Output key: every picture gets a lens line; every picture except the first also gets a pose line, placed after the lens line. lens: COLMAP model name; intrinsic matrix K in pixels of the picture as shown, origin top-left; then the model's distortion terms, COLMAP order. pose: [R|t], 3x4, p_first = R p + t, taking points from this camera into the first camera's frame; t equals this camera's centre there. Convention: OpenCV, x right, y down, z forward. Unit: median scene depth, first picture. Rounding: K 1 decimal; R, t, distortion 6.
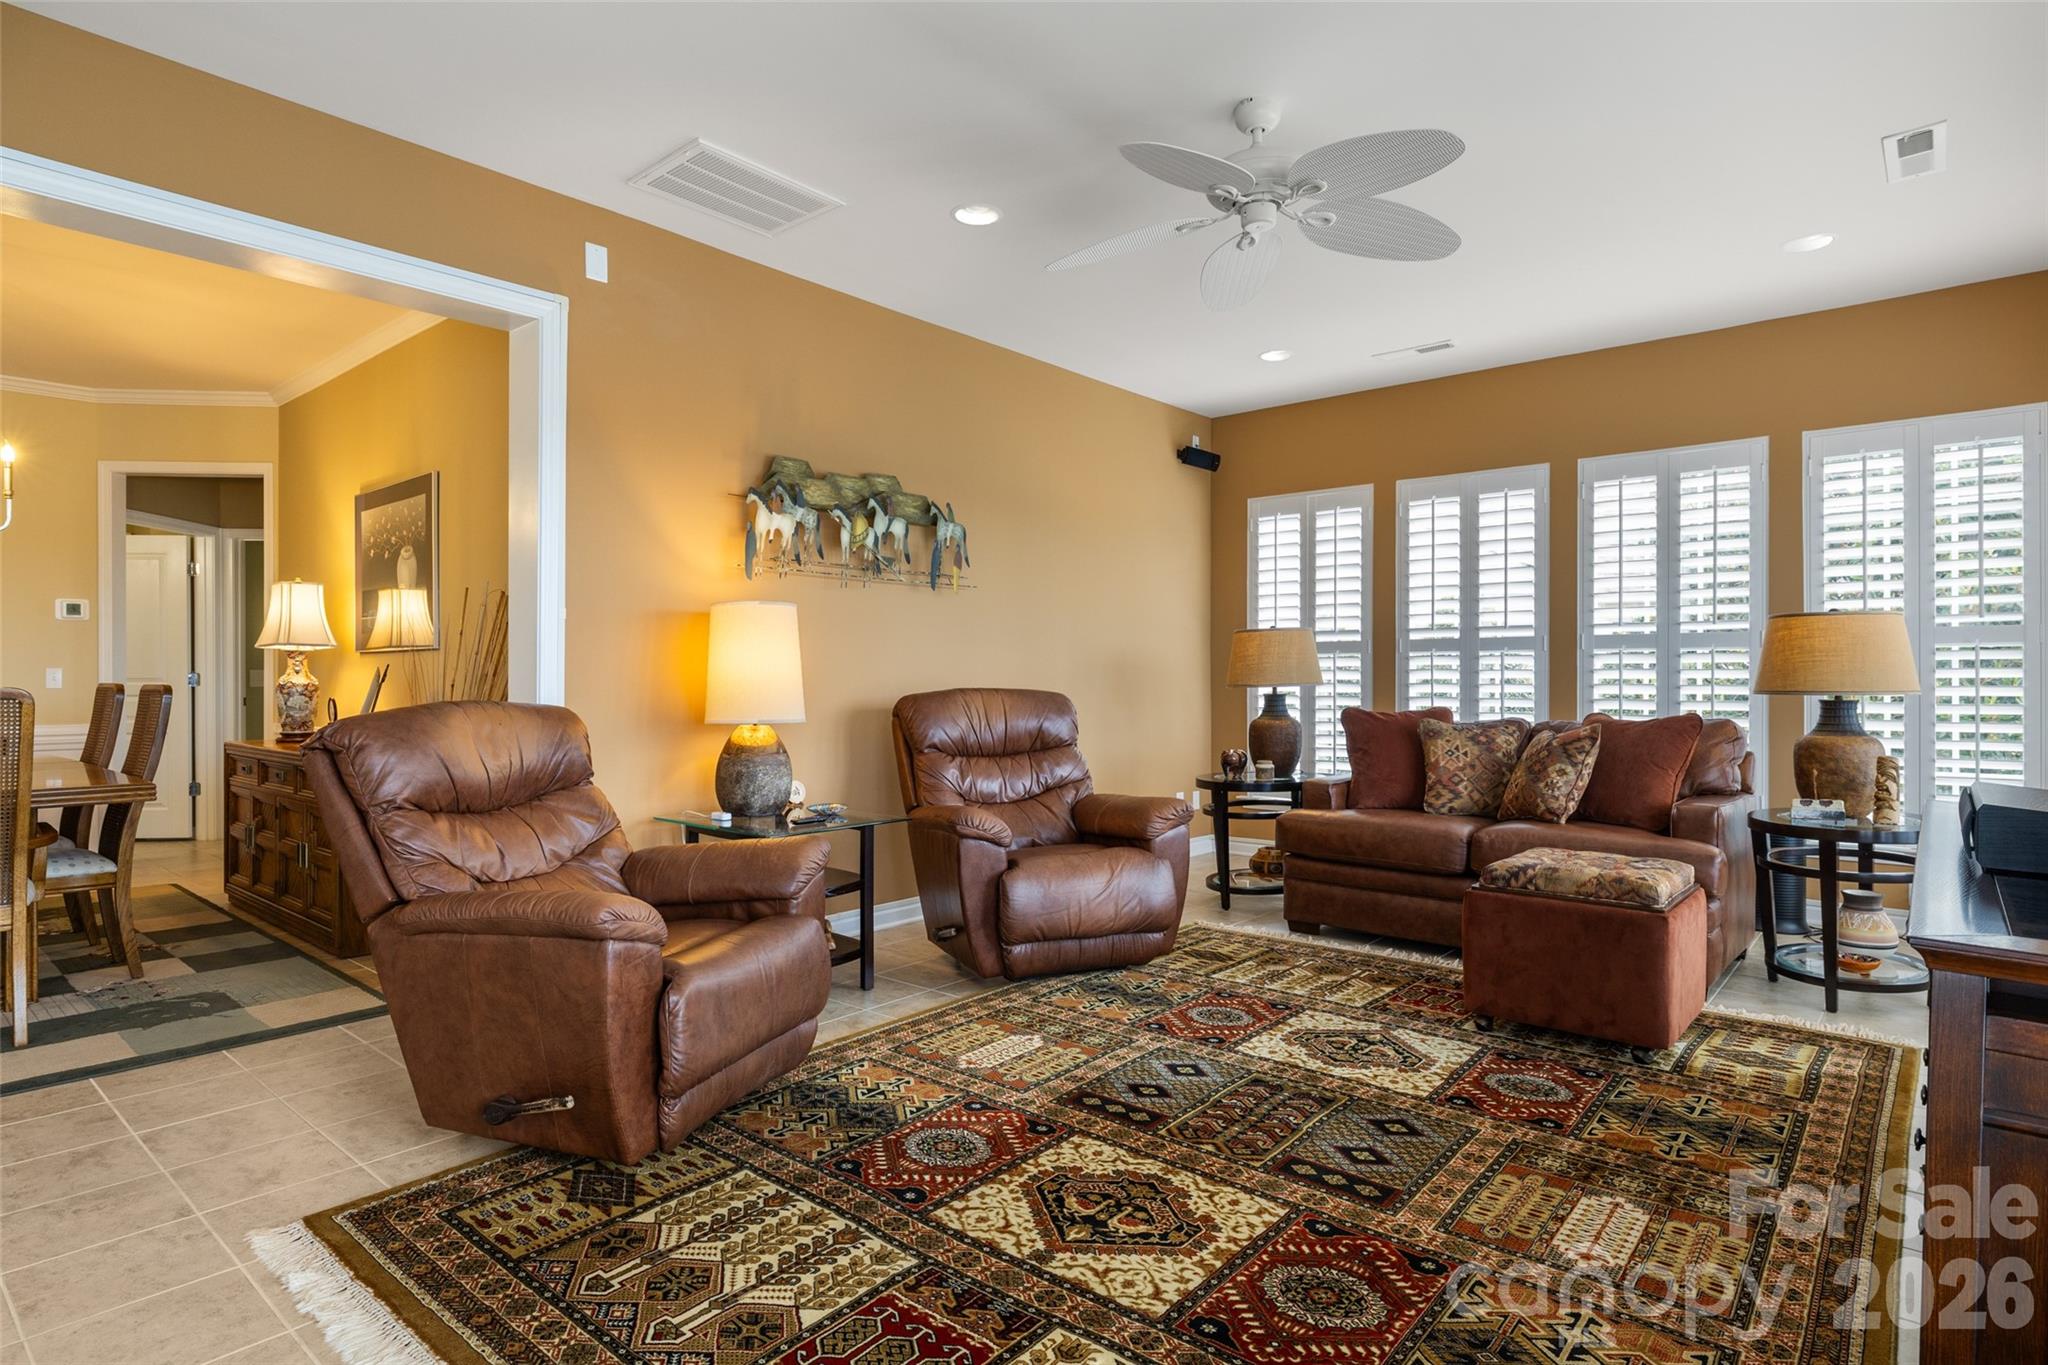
lens RADIAL K [[1103.7, 0, 1024.0], [0, 1103.7, 682.5], [0, 0, 1]] dist [-0.003185, -0.000565]
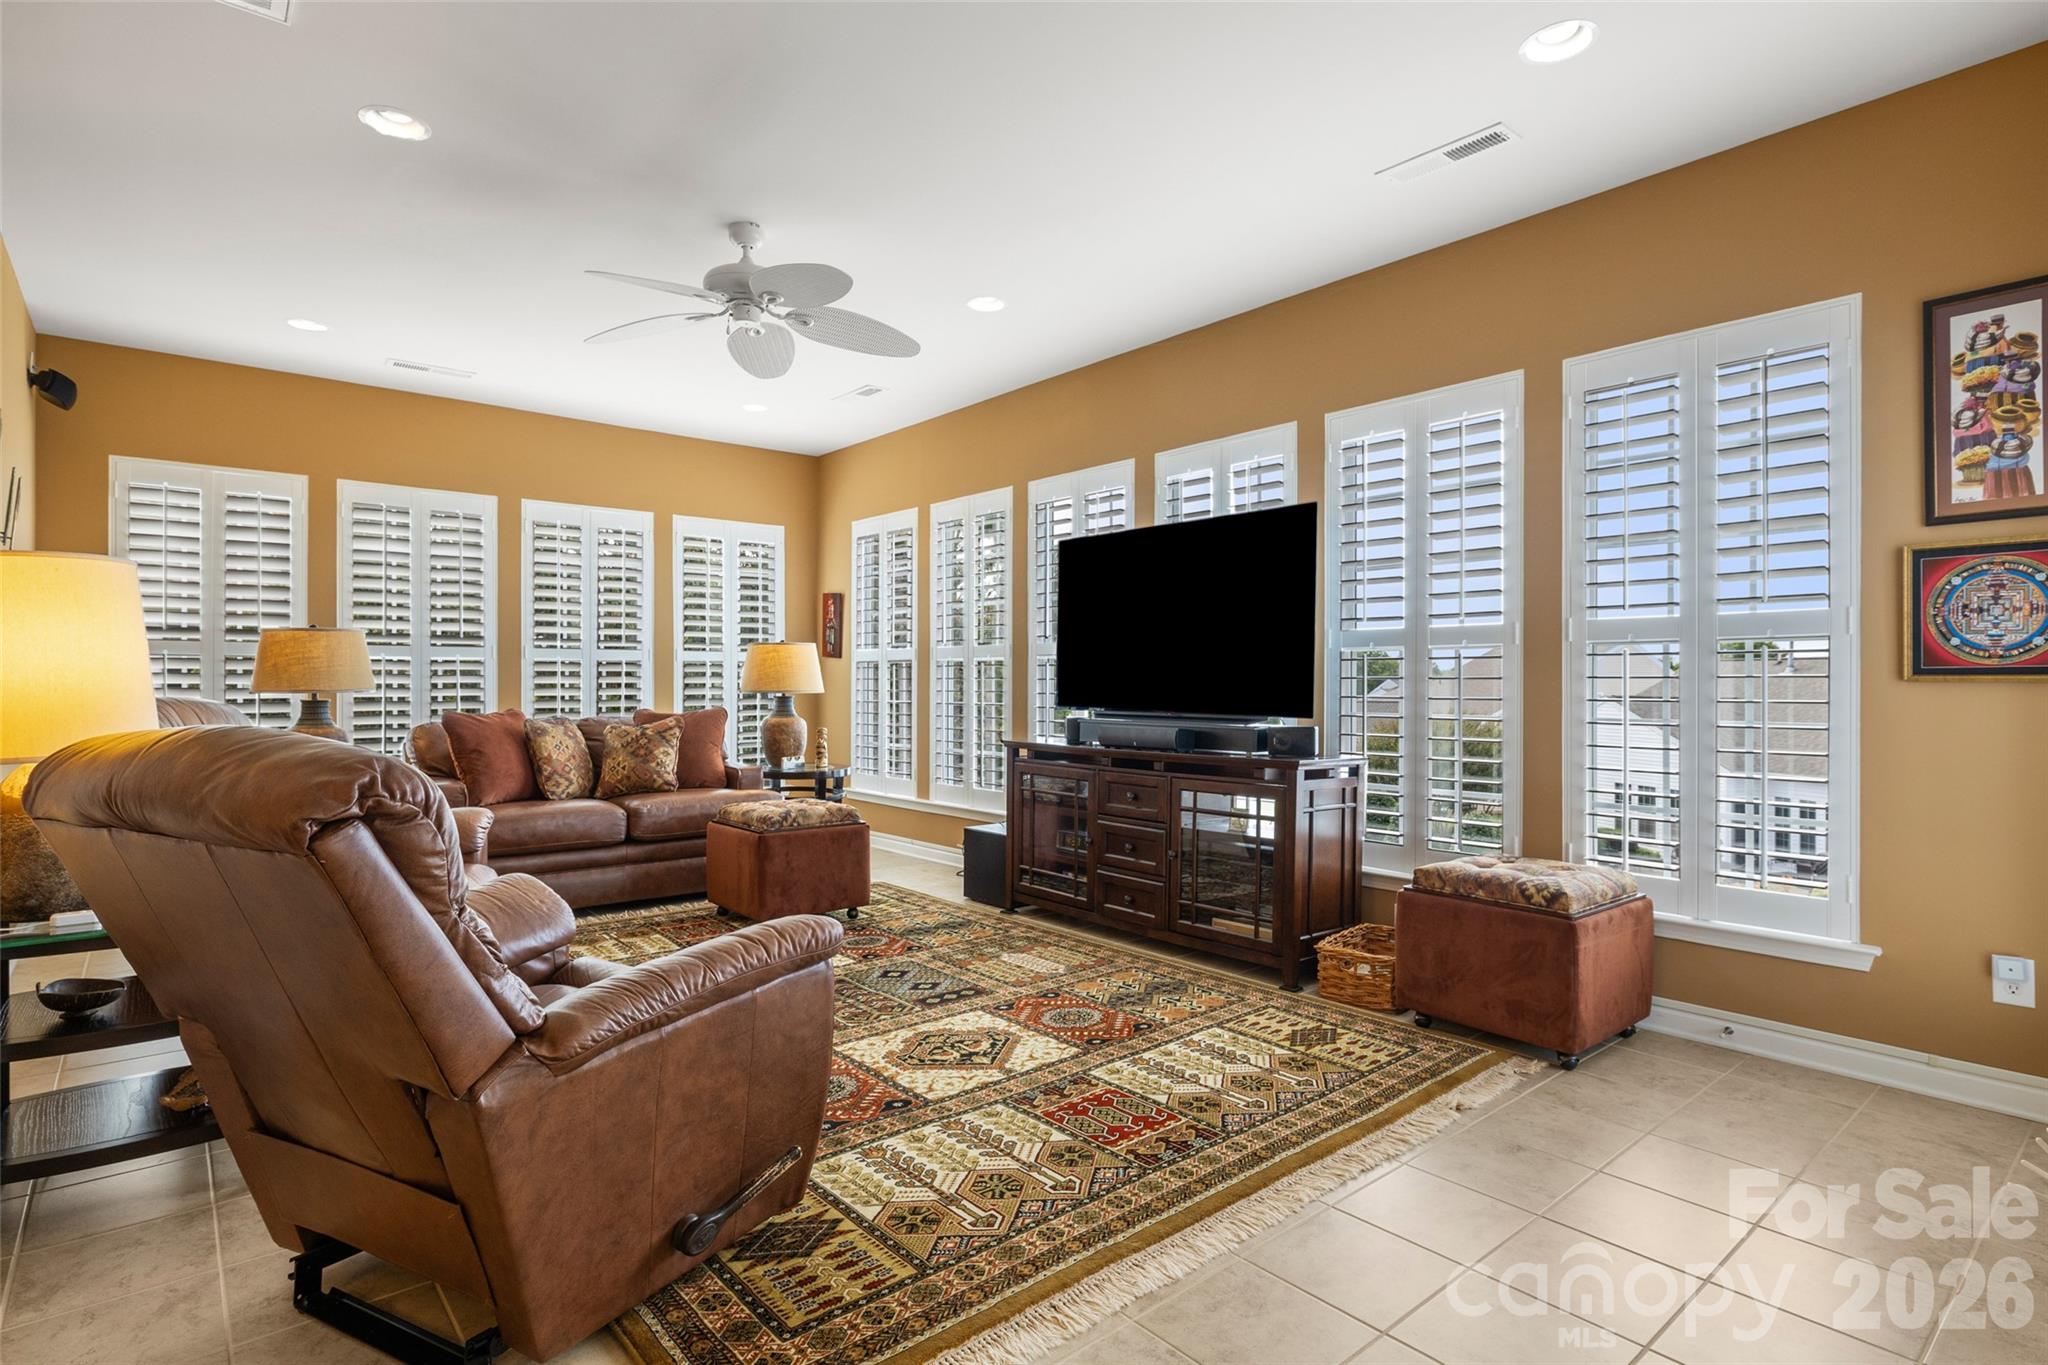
lens RADIAL K [[1048.0, 0, 1024.0], [0, 1048.0, 682.5], [0, 0, 1]] dist [-0.001715, 0.000109]
pose [[0.143227, -0.001049, 0.989689, -1.249654], [0.002874, 0.999996, 0.000644, -0.006604], [-0.989686, 0.002752, 0.143230, 0.696365]]
